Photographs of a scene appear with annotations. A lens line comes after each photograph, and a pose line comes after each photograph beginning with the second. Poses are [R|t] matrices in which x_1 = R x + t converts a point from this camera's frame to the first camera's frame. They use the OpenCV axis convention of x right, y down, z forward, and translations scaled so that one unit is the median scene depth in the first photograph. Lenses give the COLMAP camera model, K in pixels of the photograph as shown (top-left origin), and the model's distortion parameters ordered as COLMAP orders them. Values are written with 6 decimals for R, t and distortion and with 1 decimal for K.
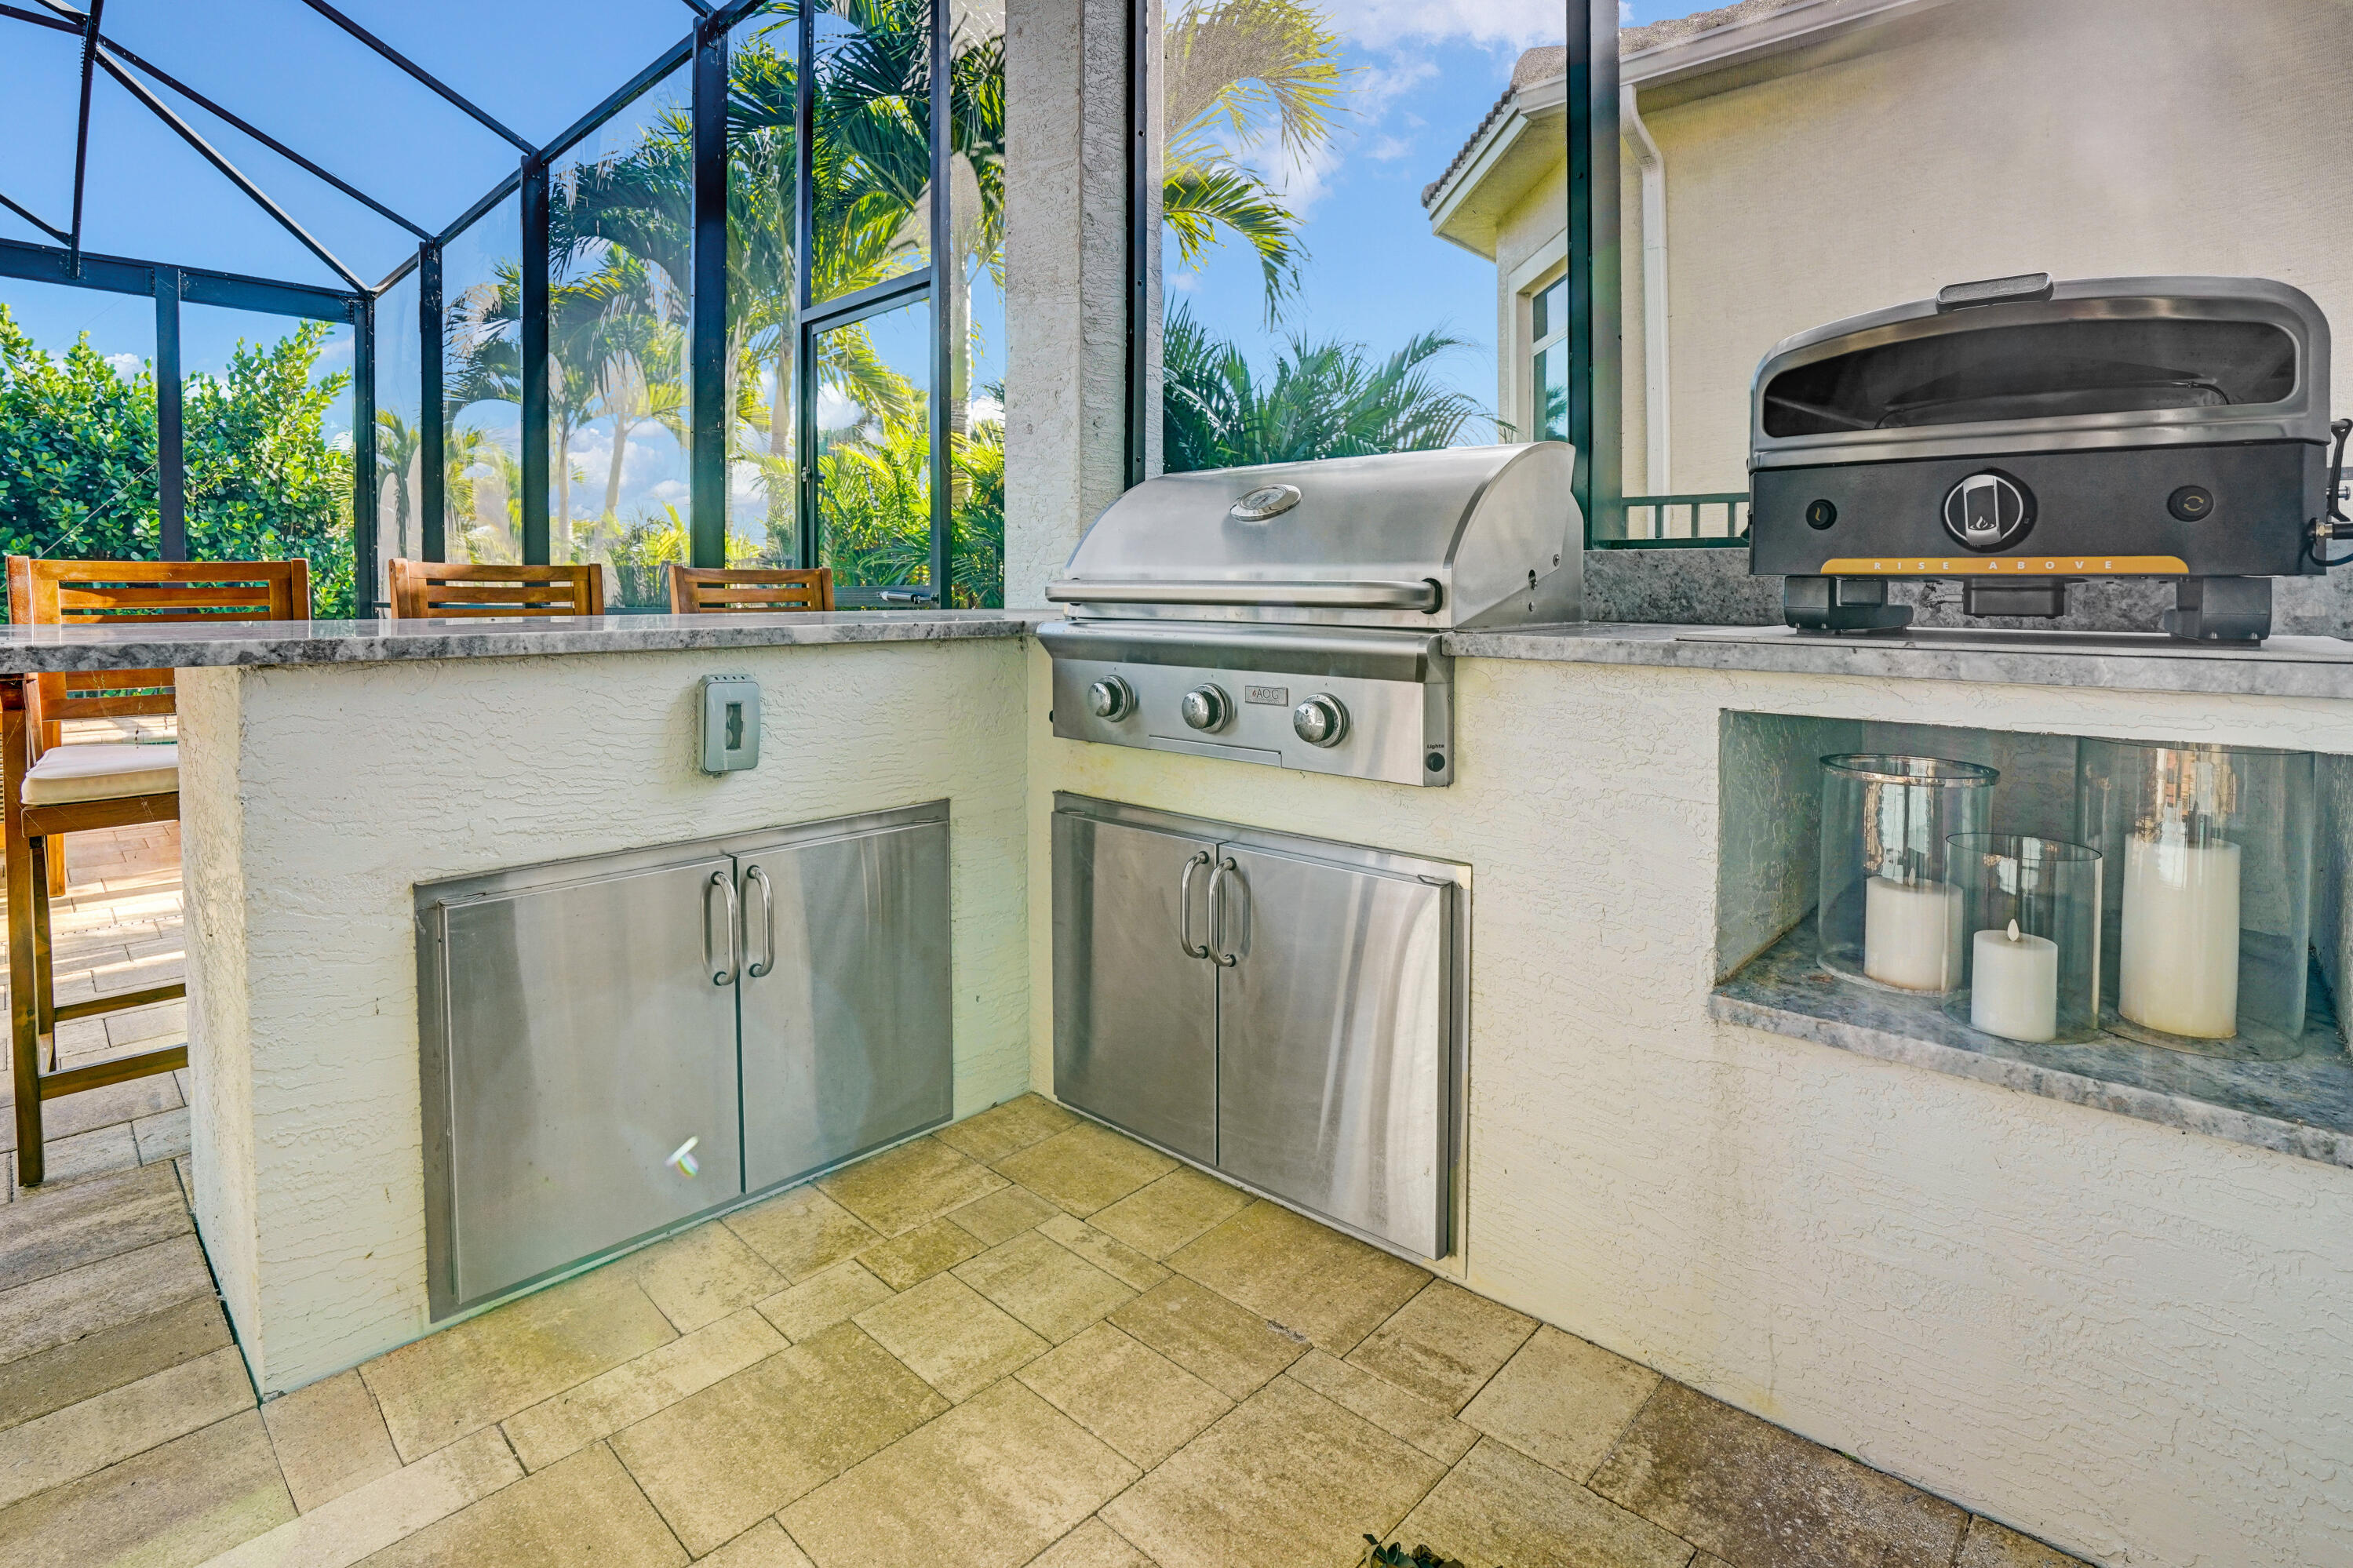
lens RADIAL K [[1102.2, 0, 1194.2], [0, 1102.2, 623.0], [0, 0, 1]] dist [-0.025160, 0.000112]
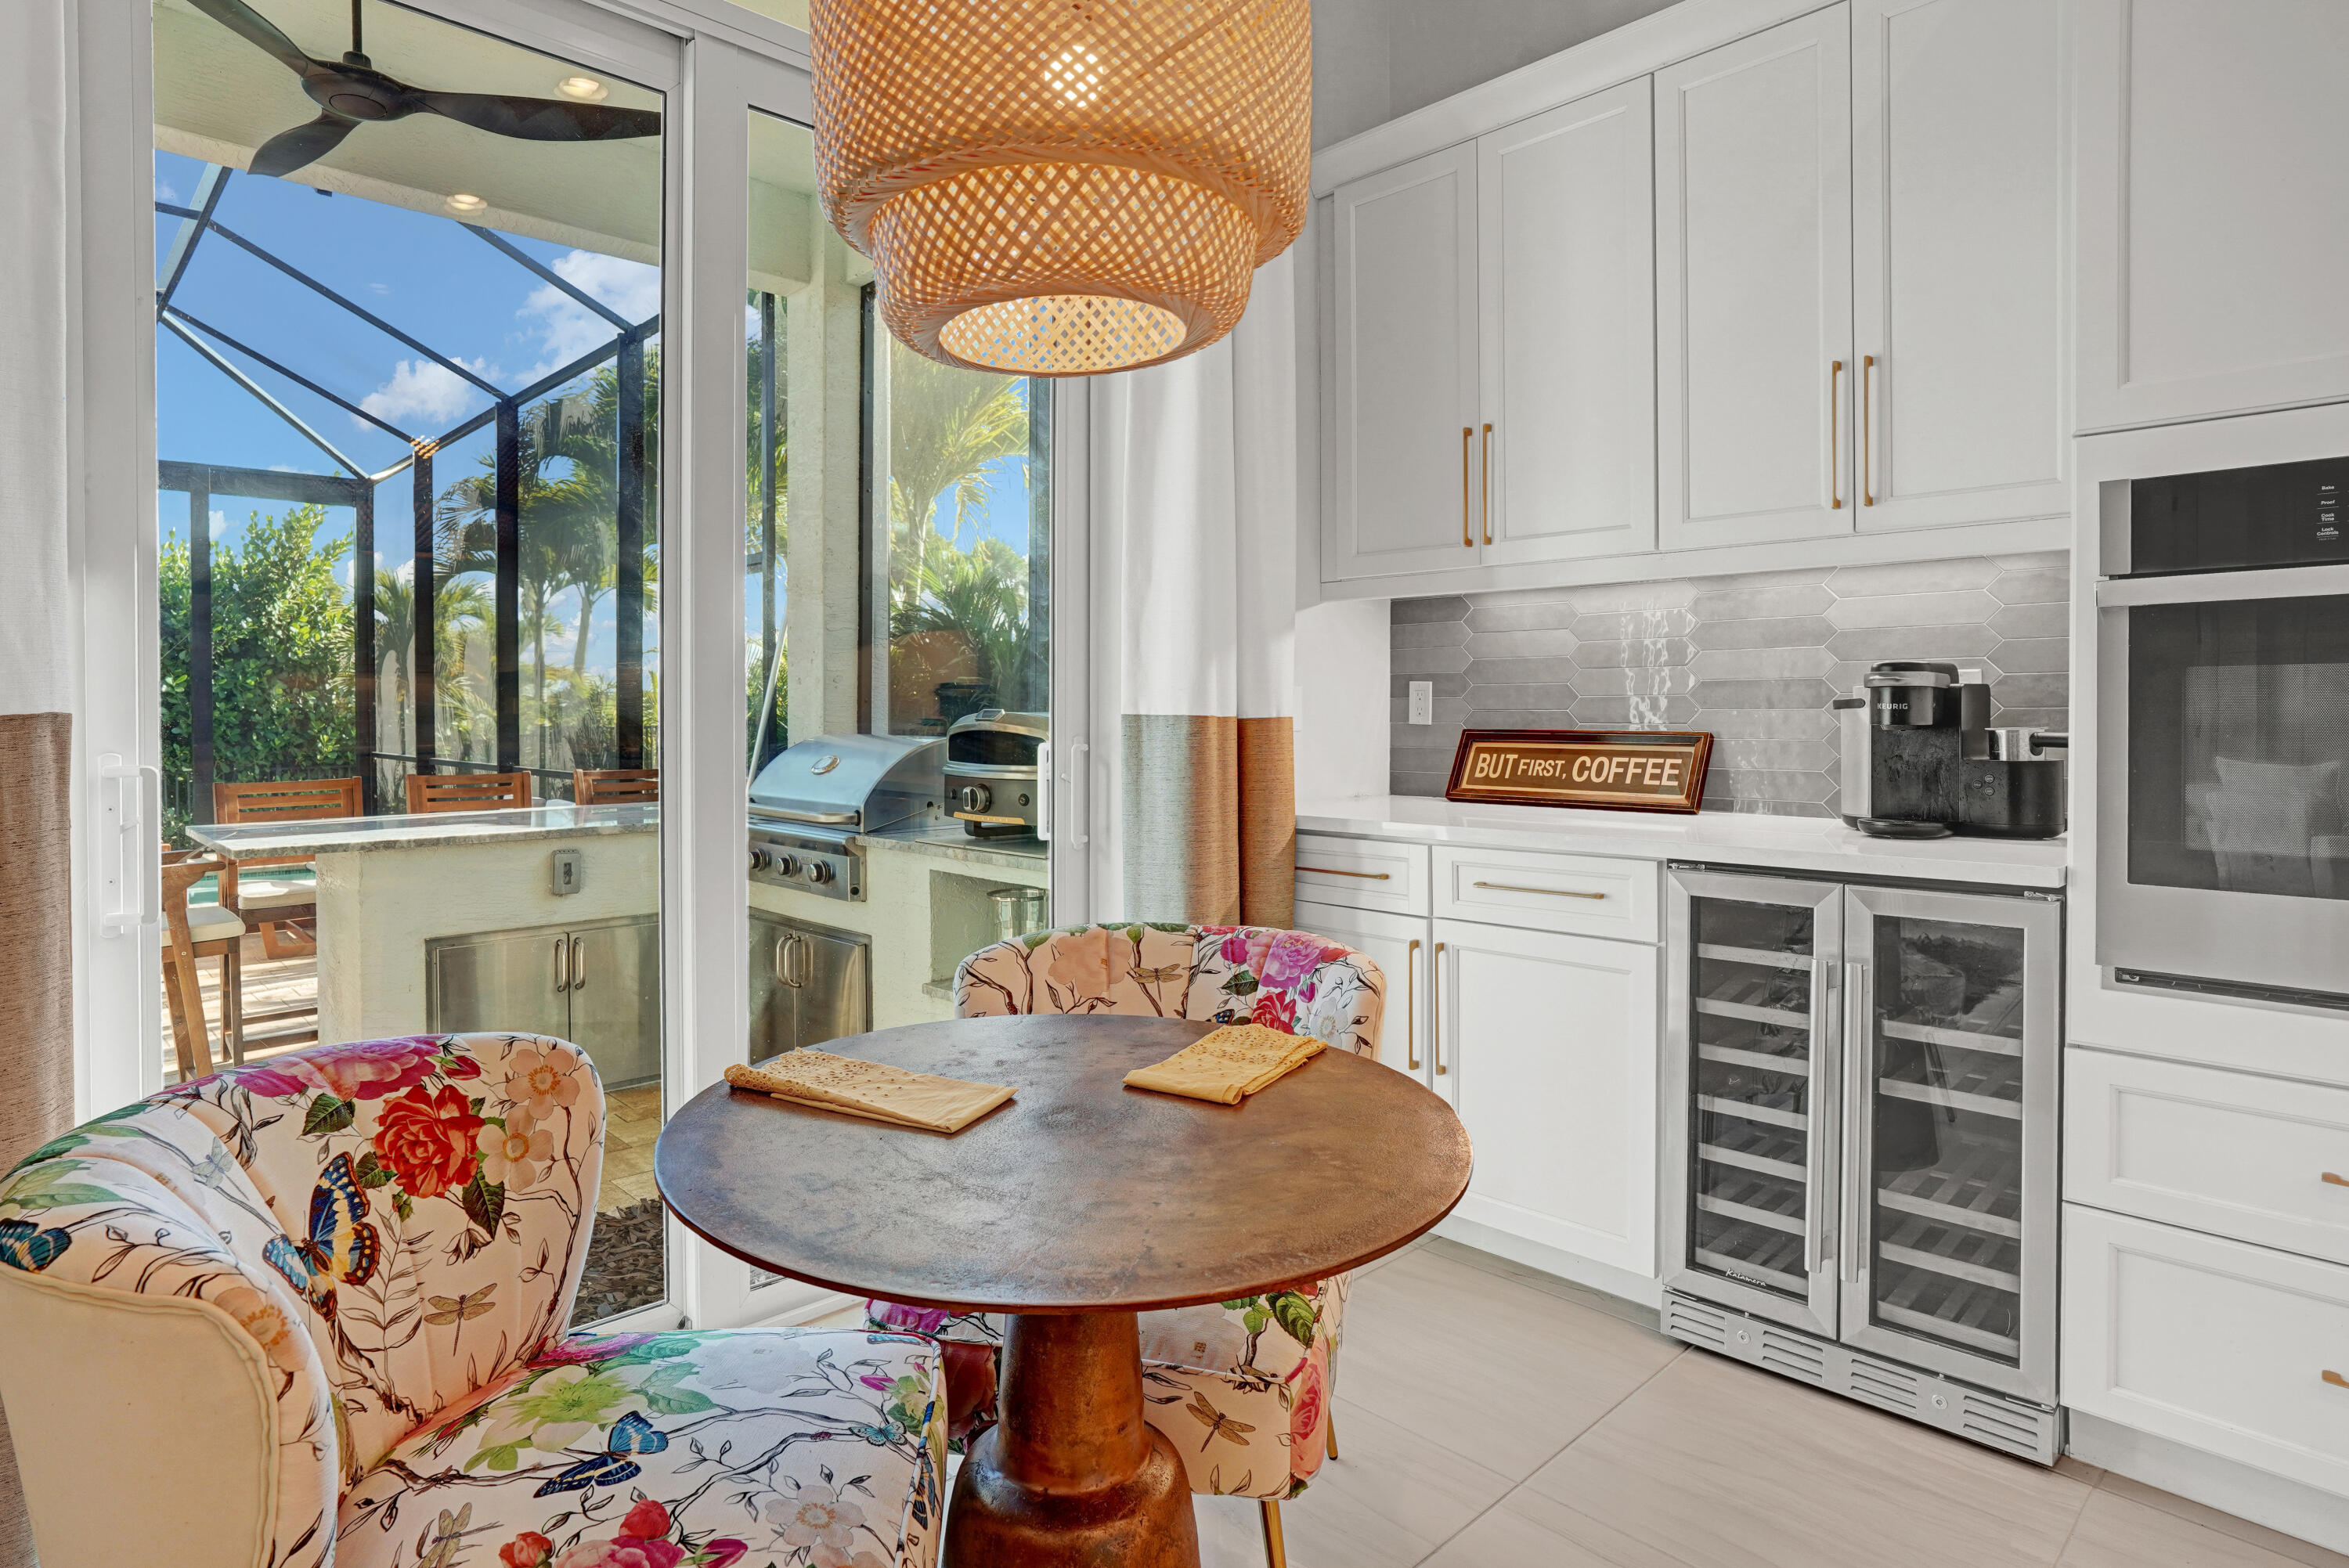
lens RADIAL K [[1229.9, 0, 1168.4], [0, 1229.9, 724.7], [0, 0, 1]] dist [-0.002343, -0.000118]
pose [[0.998056, -0.001455, -0.062312, 0.143926], [0.000410, 0.999859, -0.016778, -0.024878], [0.062328, 0.016719, 0.997916, -0.213215]]
